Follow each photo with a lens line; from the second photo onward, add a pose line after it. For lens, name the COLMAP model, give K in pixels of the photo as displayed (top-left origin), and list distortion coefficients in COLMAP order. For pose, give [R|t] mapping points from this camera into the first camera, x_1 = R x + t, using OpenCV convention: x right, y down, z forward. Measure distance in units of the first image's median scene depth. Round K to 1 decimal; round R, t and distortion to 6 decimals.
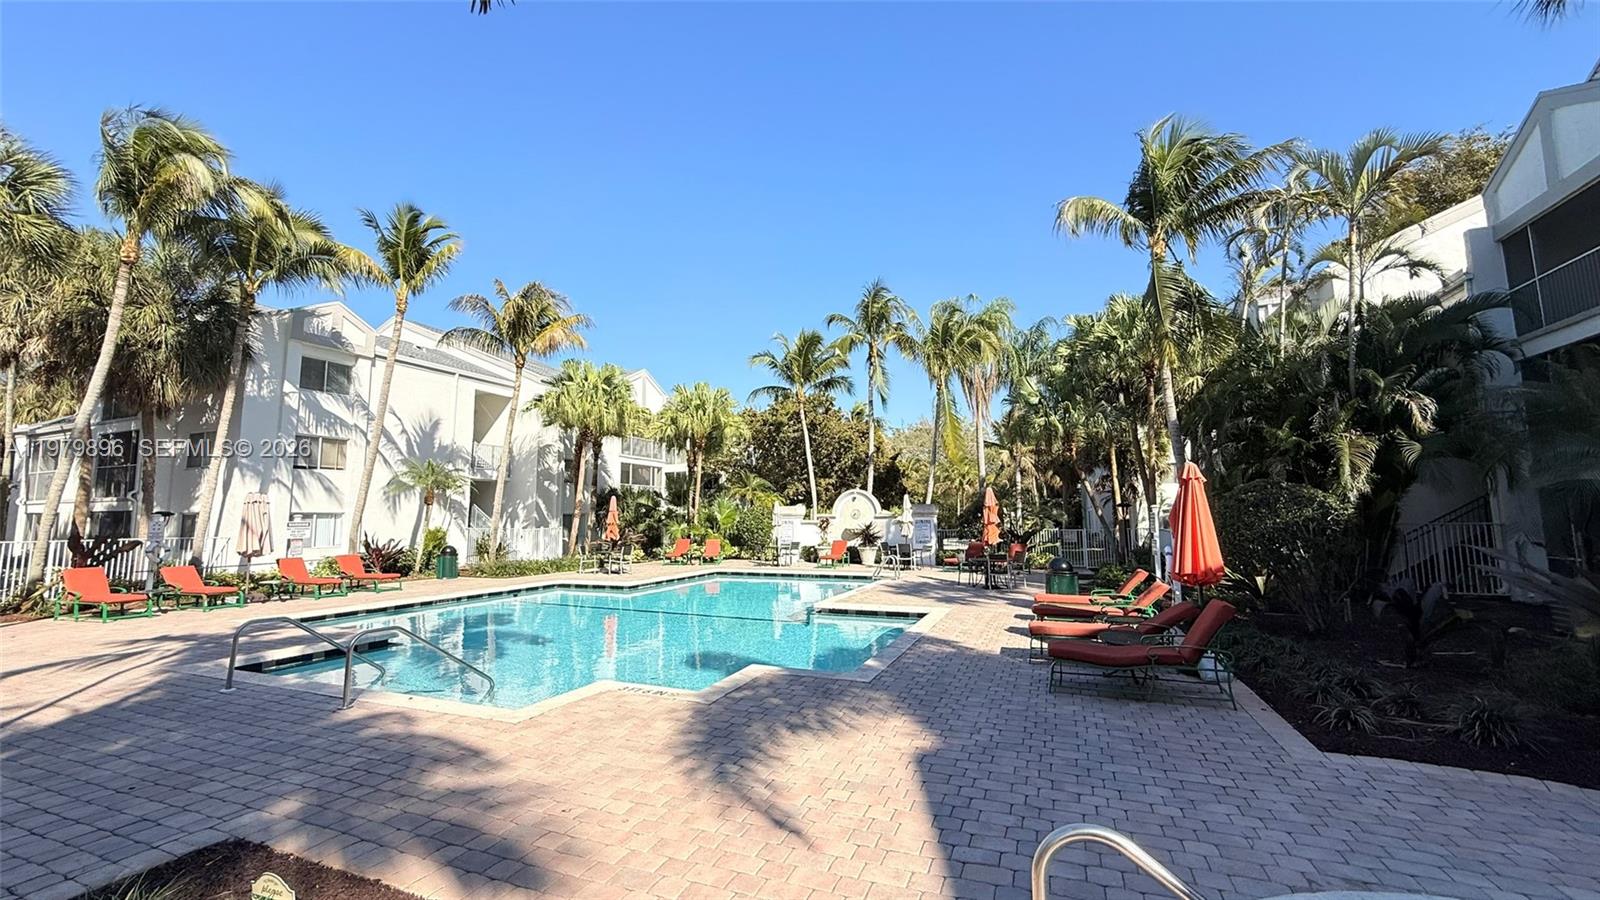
lens RADIAL K [[636.9, 0, 795.2], [0, 636.9, 449.8], [0, 0, 1]] dist [0.001042, -0.000248]
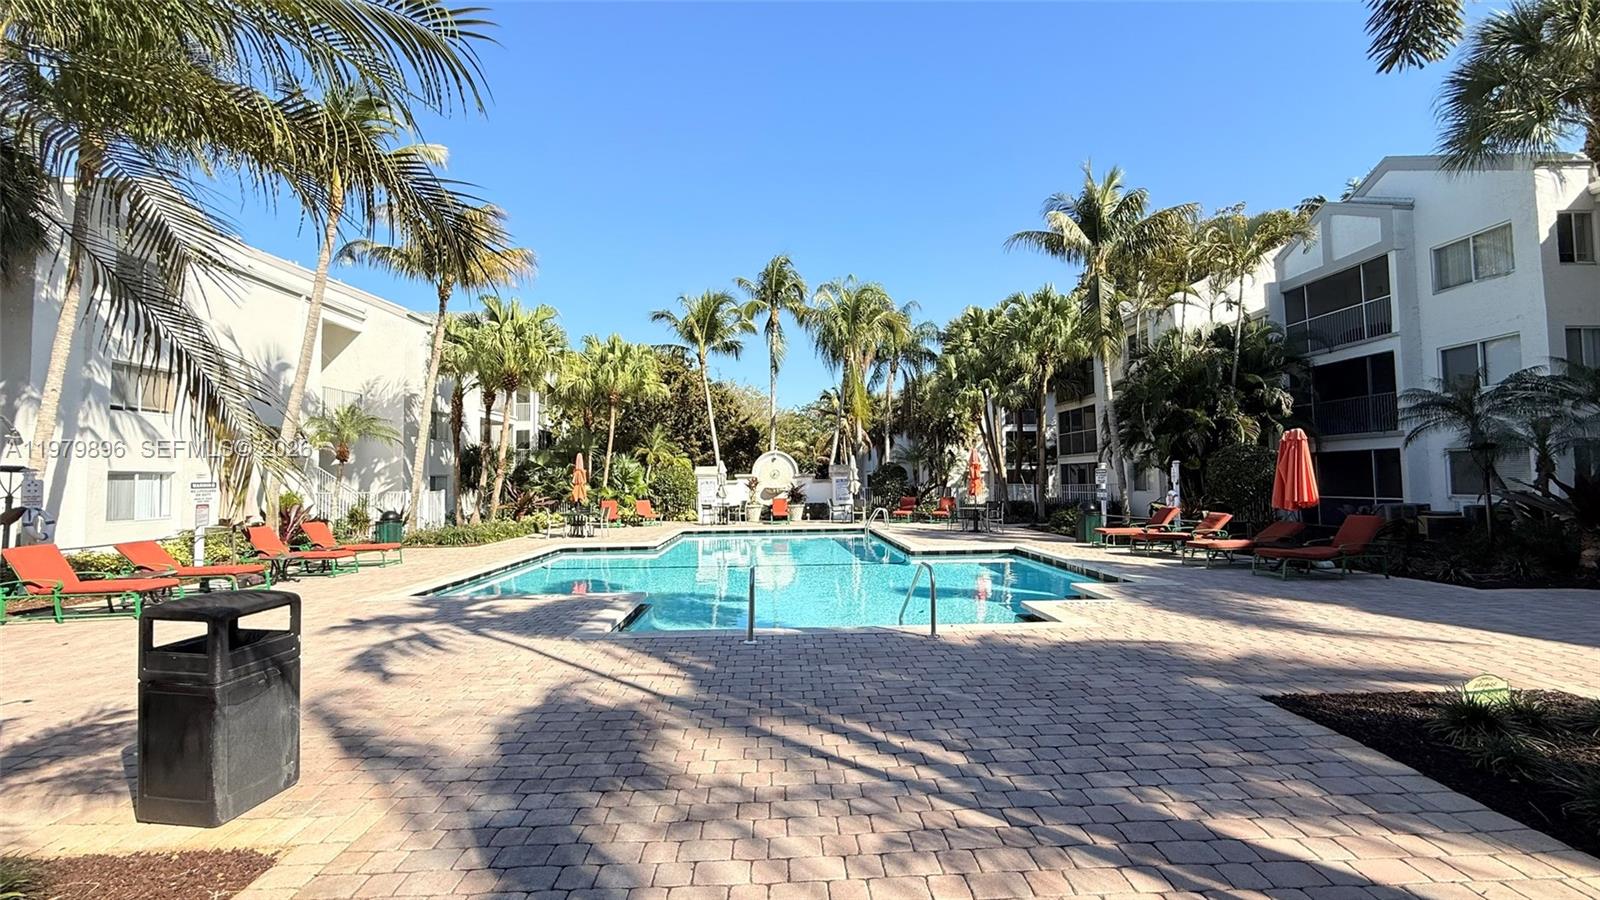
lens RADIAL K [[636.9, 0, 795.2], [0, 636.9, 449.8], [0, 0, 1]] dist [0.001042, -0.000248]
pose [[0.913158, 0.015172, 0.407324, -0.364415], [-0.036644, 0.998316, 0.044965, 0.014260], [-0.405956, -0.055986, 0.912176, 0.037418]]
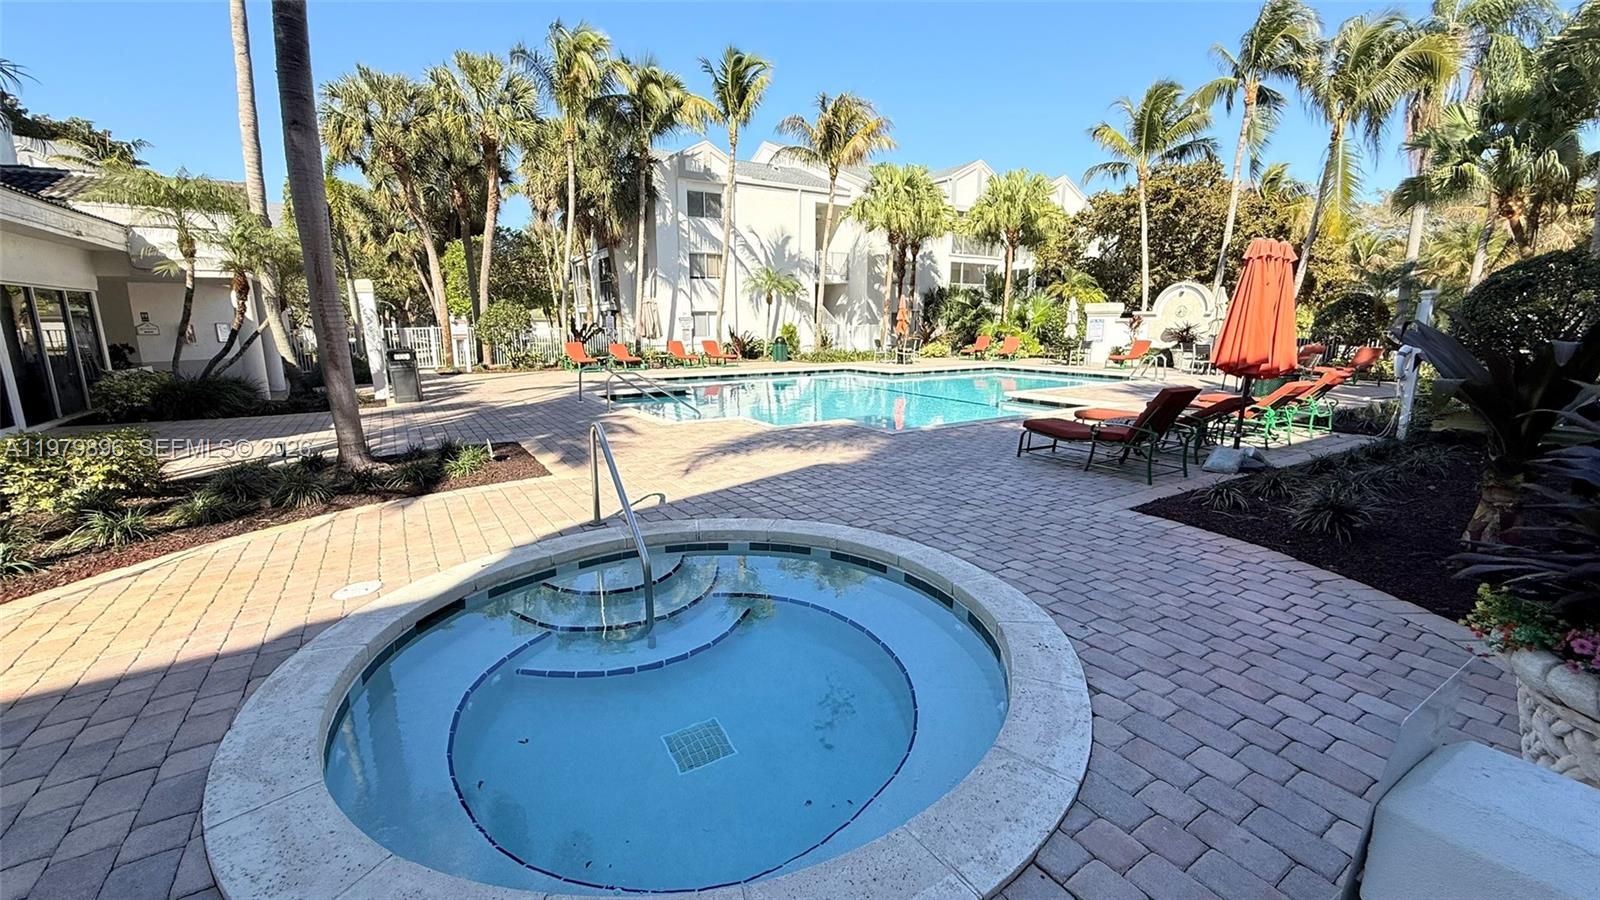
lens RADIAL K [[636.9, 0, 795.2], [0, 636.9, 449.8], [0, 0, 1]] dist [0.001042, -0.000248]
pose [[0.818723, 0.118902, -0.561743, 0.206974], [0.057079, 0.956625, 0.285676, 0.002853], [0.571345, -0.265953, 0.776424, -0.041169]]
